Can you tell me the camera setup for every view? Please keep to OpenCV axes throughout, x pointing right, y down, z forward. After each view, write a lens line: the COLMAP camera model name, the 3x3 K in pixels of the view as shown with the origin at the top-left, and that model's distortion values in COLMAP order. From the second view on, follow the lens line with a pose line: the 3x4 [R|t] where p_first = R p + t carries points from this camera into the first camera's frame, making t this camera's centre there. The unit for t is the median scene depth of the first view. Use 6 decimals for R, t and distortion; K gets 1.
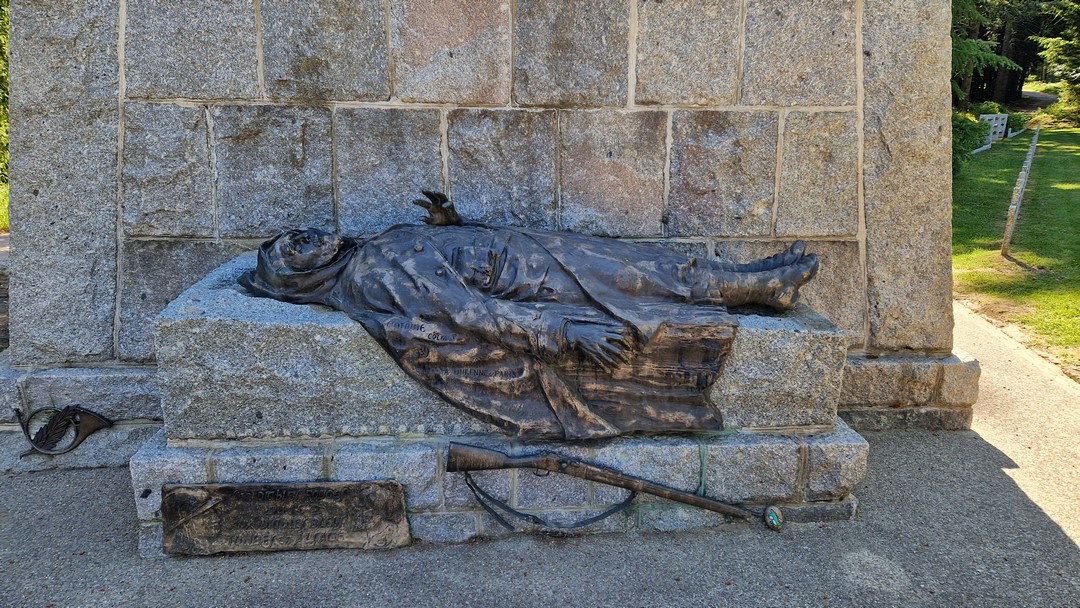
lens RADIAL K [[733.0, 0, 539.3], [0, 733.0, 298.9], [0, 0, 1]] dist [0.078923, -0.072881]
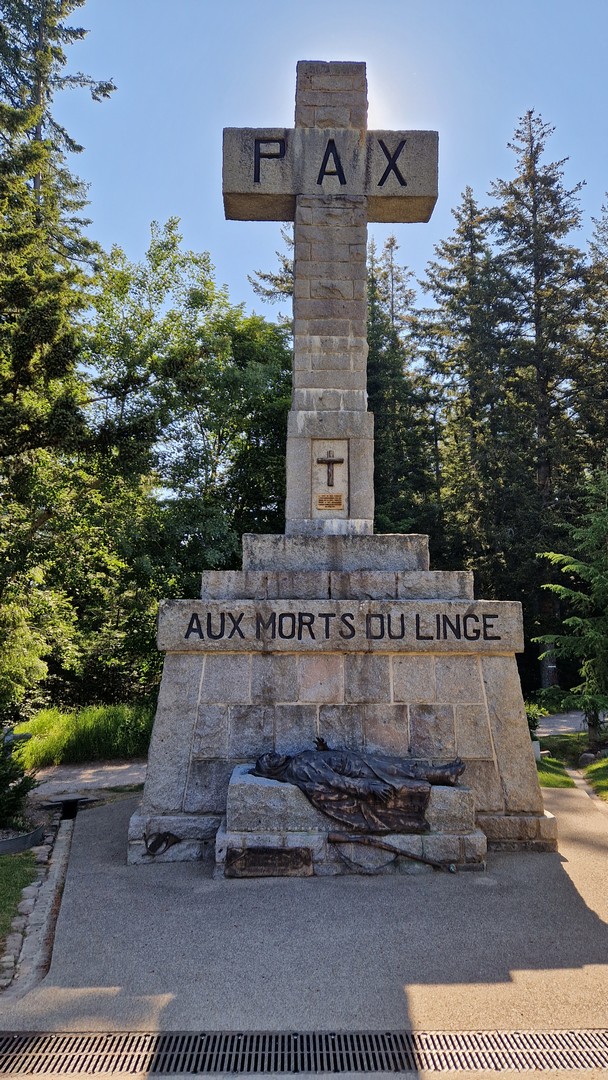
lens RADIAL K [[733.0, 0, 307.1], [0, 733.0, 539.7], [0, 0, 1]] dist [0.078923, -0.072881]
pose [[0.999157, -0.016336, -0.037662, -0.069696], [-0.000316, 0.914324, -0.404983, 0.279089], [0.041051, 0.404654, 0.913548, -1.733995]]
